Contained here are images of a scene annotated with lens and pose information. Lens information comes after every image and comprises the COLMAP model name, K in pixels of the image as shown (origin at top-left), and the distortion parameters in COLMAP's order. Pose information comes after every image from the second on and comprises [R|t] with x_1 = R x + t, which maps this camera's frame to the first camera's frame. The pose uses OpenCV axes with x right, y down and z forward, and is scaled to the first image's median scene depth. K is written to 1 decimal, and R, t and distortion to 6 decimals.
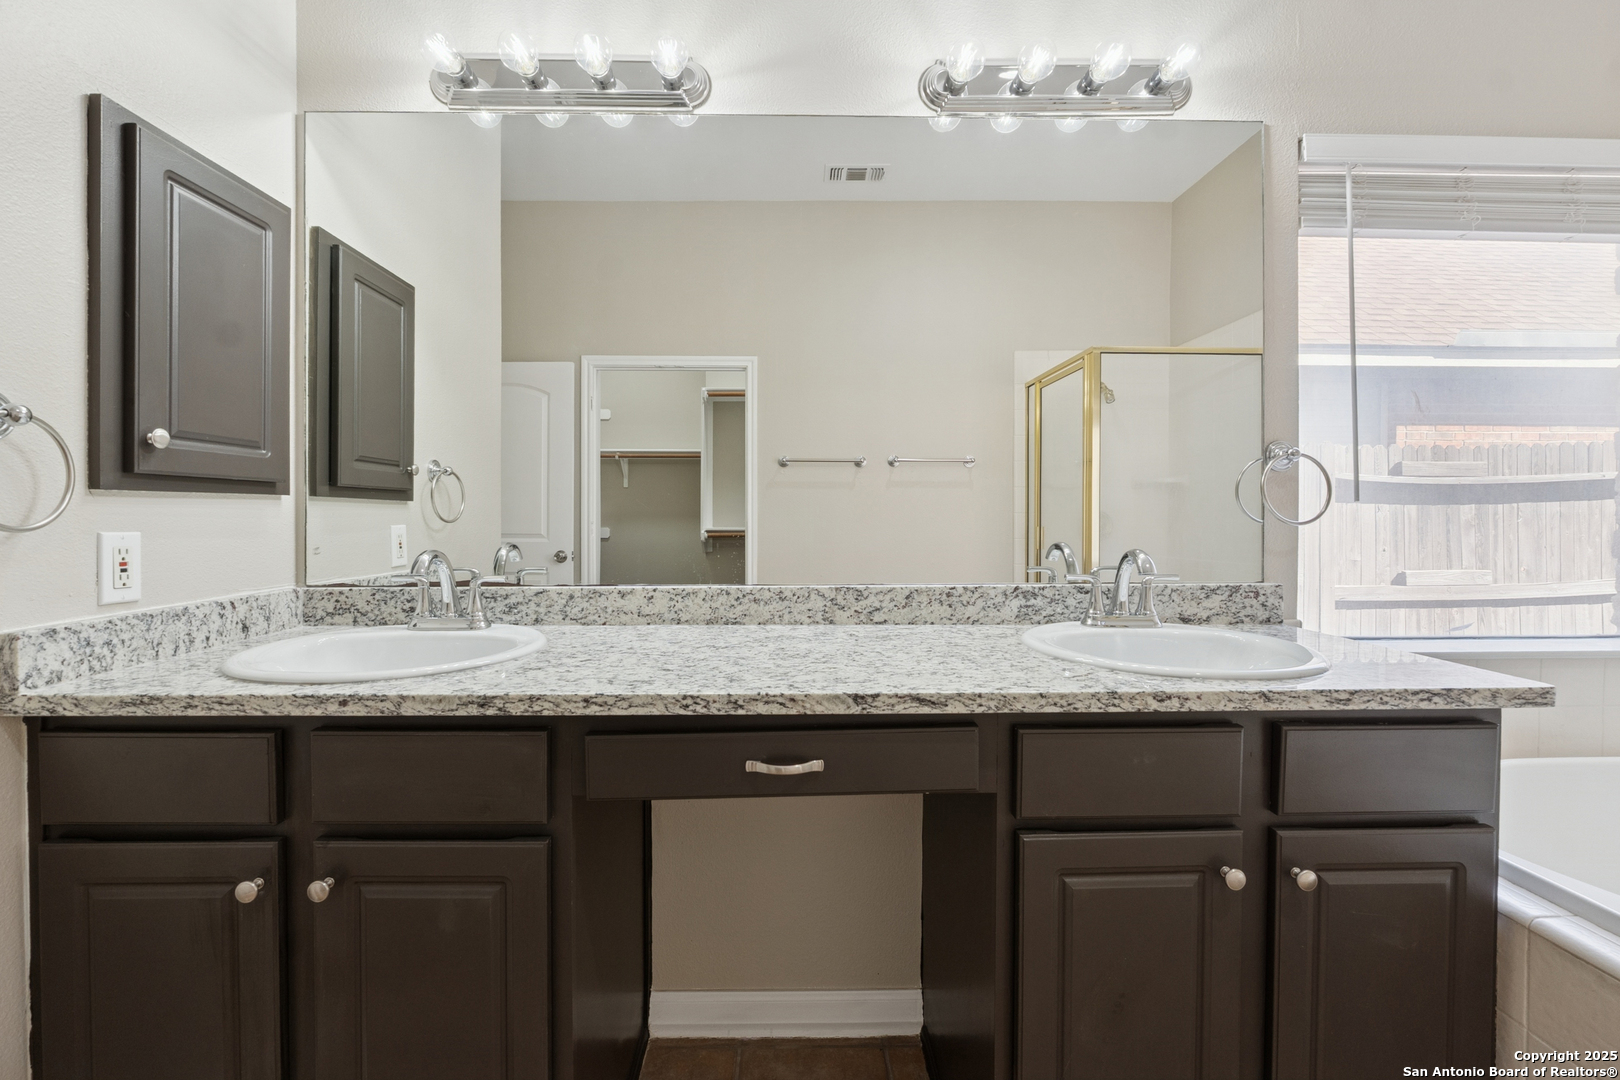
lens RADIAL K [[685.0, 0, 797.1], [0, 685.0, 519.2], [0, 0, 1]] dist [-0.008123, 0.000235]
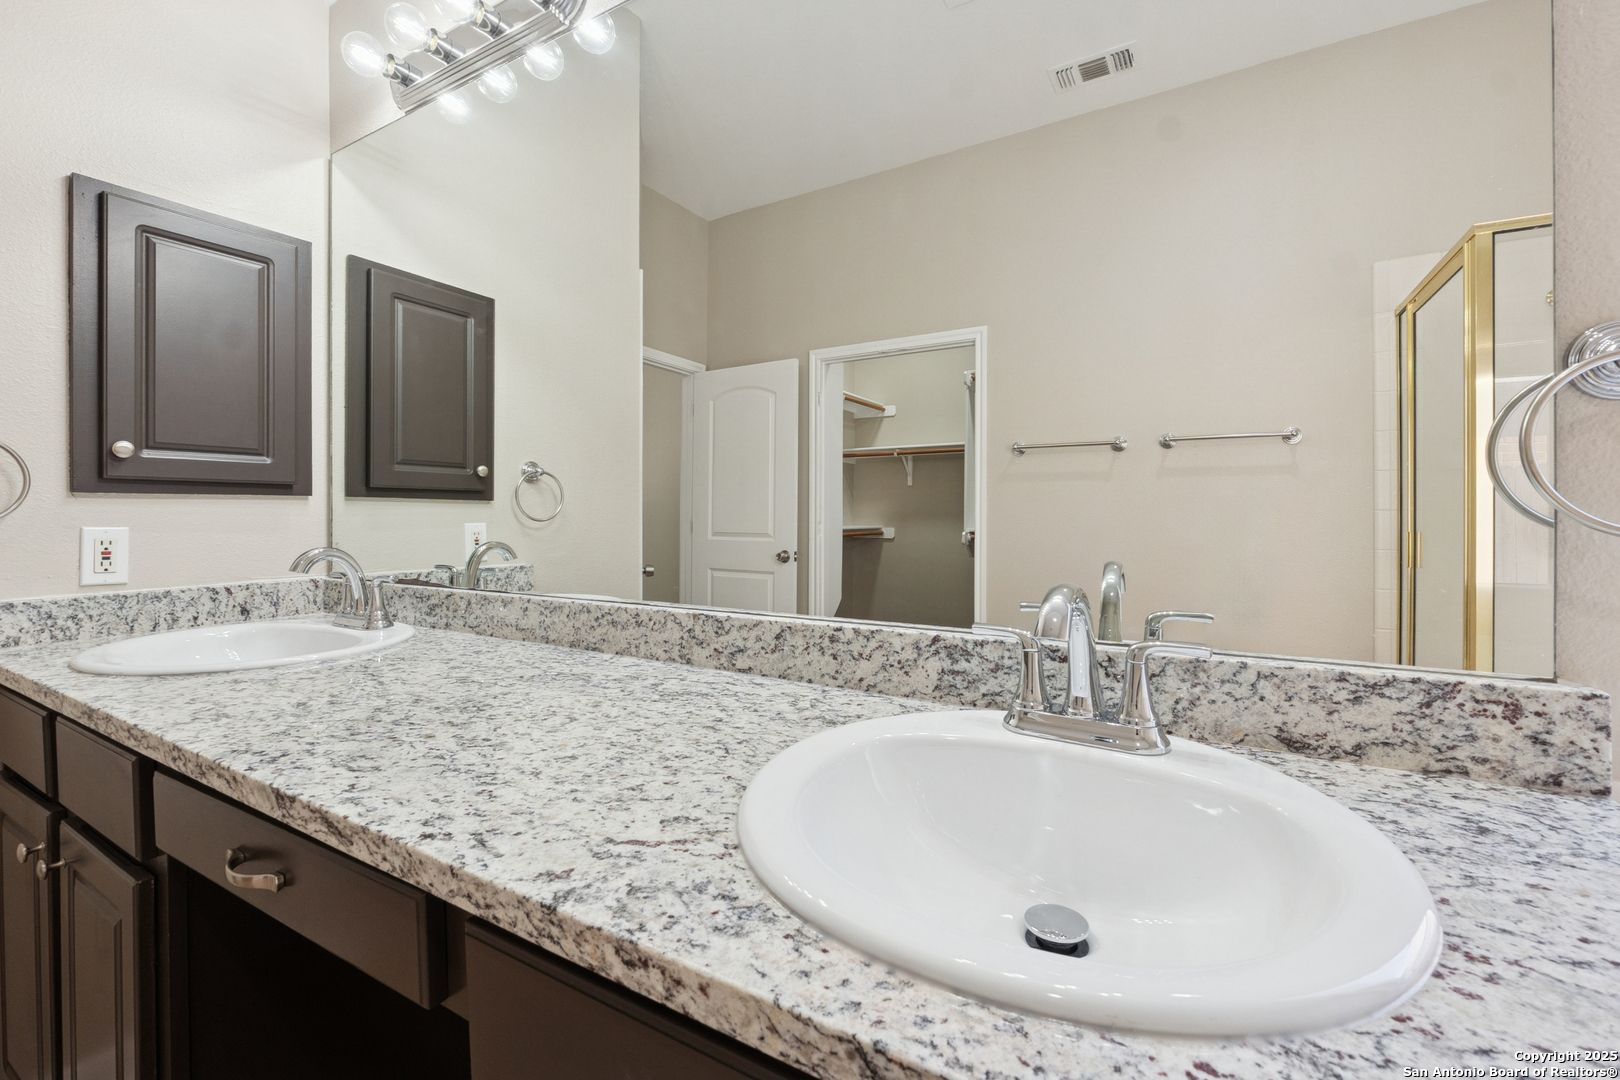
lens RADIAL K [[685.0, 0, 803.6], [0, 685.0, 521.1], [0, 0, 1]] dist [-0.008123, 0.000235]
pose [[0.853652, 0.005167, -0.520817, 0.532003], [-0.003485, 0.999985, 0.004208, -0.001121], [0.520831, -0.001777, 0.853658, 0.450360]]
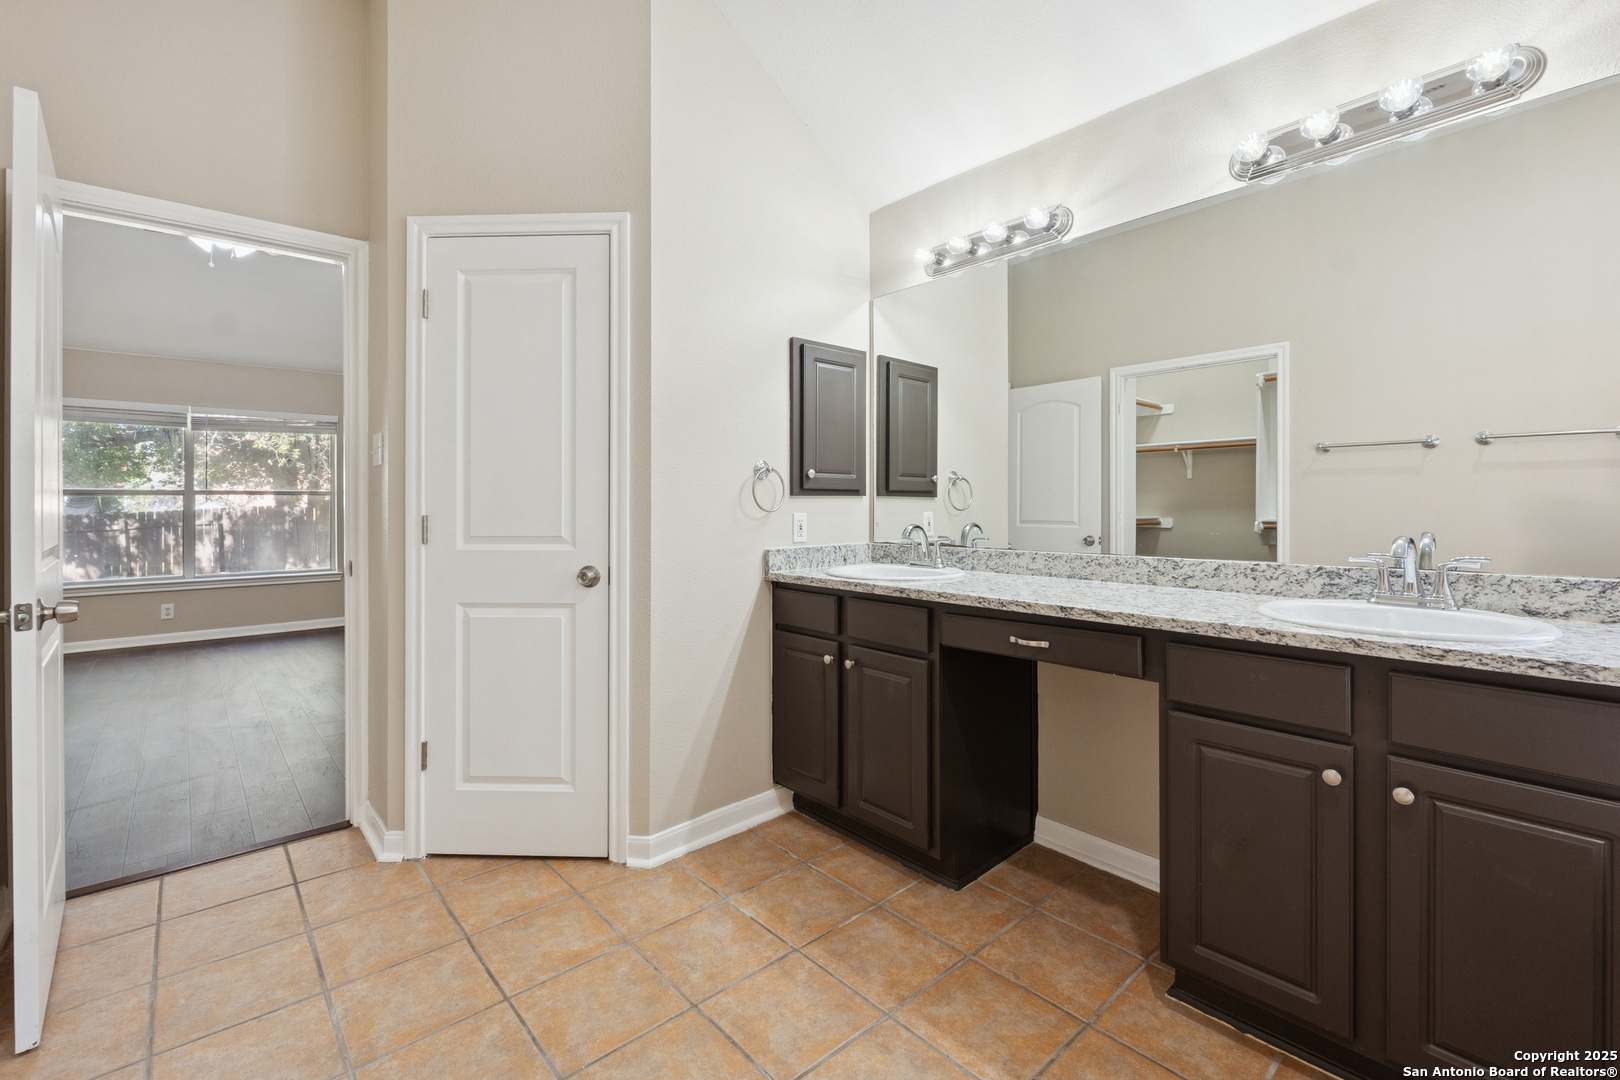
lens RADIAL K [[685.0, 0, 800.5], [0, 685.0, 505.3], [0, 0, 1]] dist [-0.008123, 0.000235]
pose [[0.650042, -0.001947, -0.759896, 0.634135], [-0.002844, 0.999983, -0.004995, 0.002044], [0.759893, 0.005408, 0.650025, -0.431294]]
